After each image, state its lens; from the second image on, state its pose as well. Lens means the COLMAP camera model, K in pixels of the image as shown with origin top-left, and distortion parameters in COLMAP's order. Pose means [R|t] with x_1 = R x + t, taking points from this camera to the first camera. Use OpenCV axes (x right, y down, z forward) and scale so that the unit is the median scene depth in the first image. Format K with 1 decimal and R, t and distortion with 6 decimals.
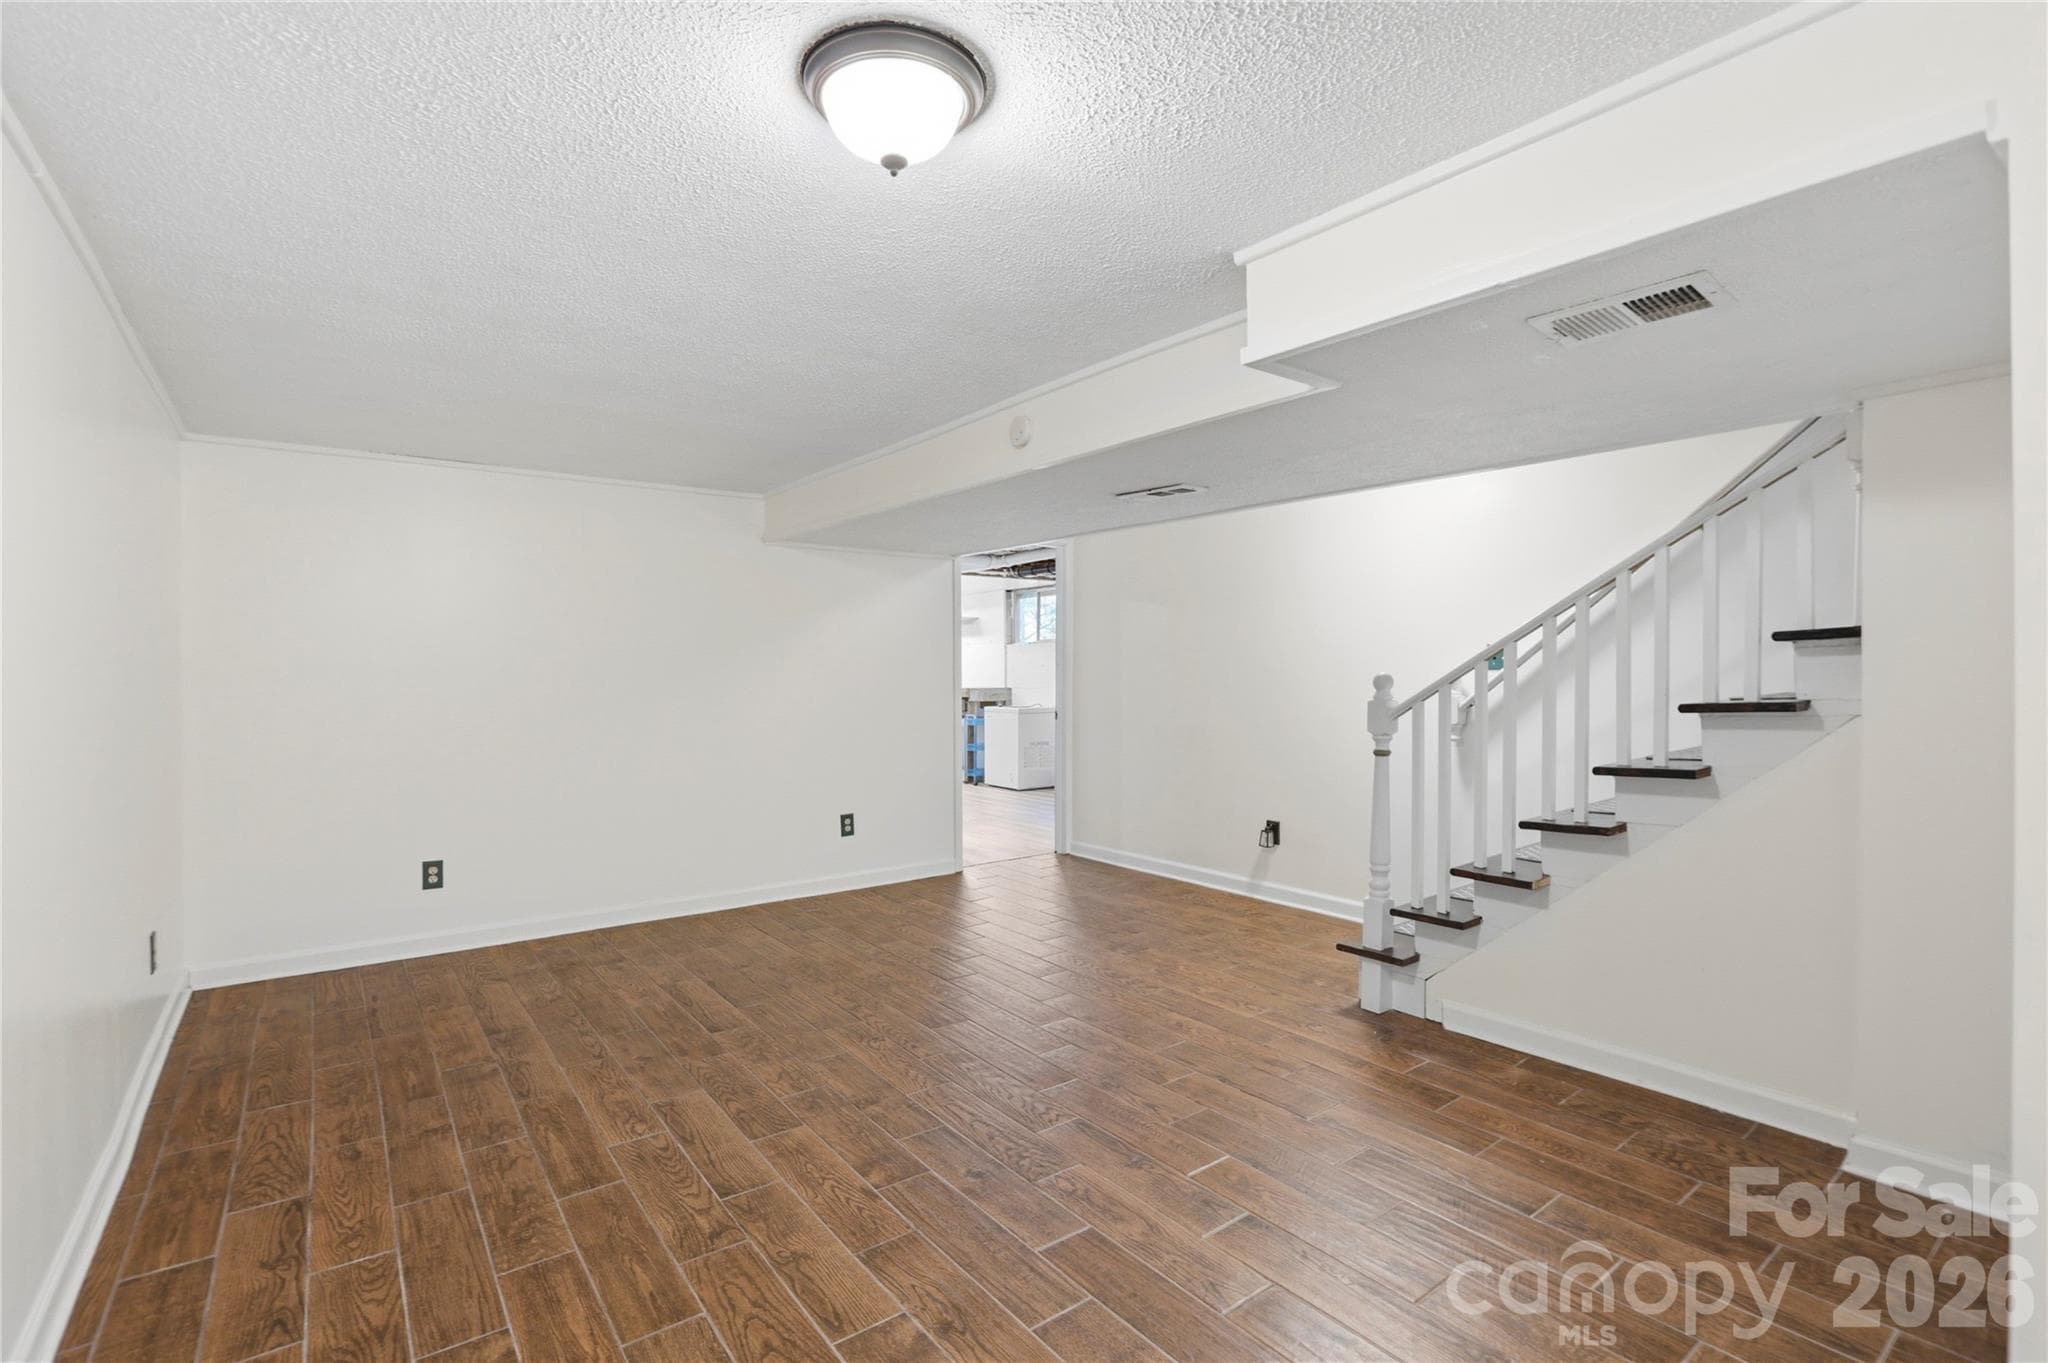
lens RADIAL K [[944.2, 0, 1025.4], [0, 944.2, 677.4], [0, 0, 1]] dist [0.000874, 0.000156]
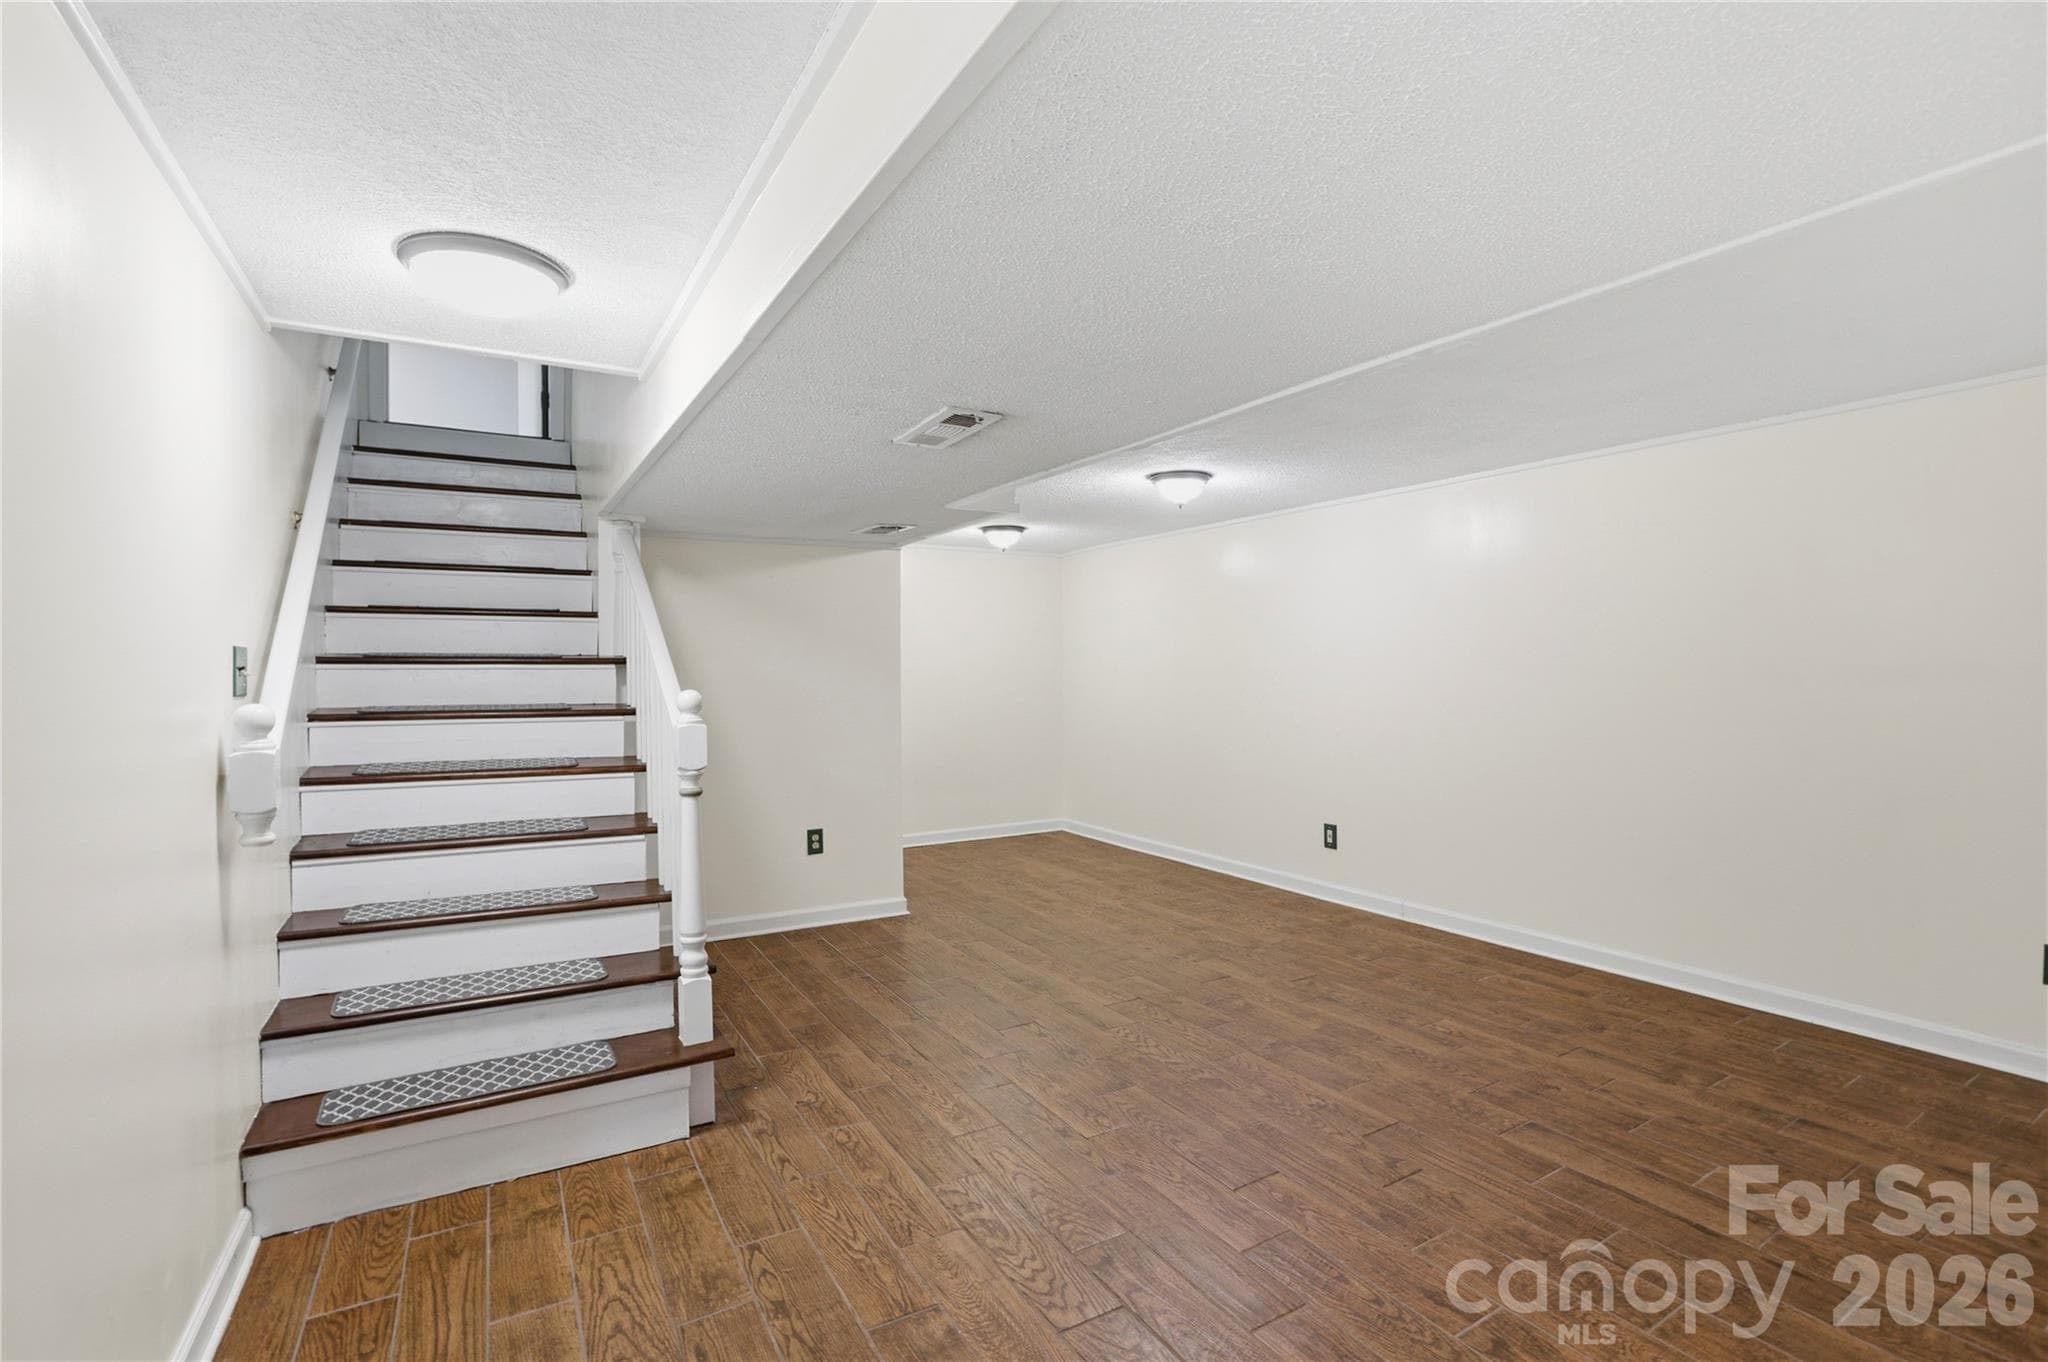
lens RADIAL K [[944.2, 0, 1022.0], [0, 944.2, 676.4], [0, 0, 1]] dist [0.000874, 0.000156]
pose [[-0.993350, 0.008376, 0.114829, 0.013048], [0.010339, 0.999810, 0.016513, -0.033872], [-0.114669, 0.017591, -0.993248, 2.143812]]
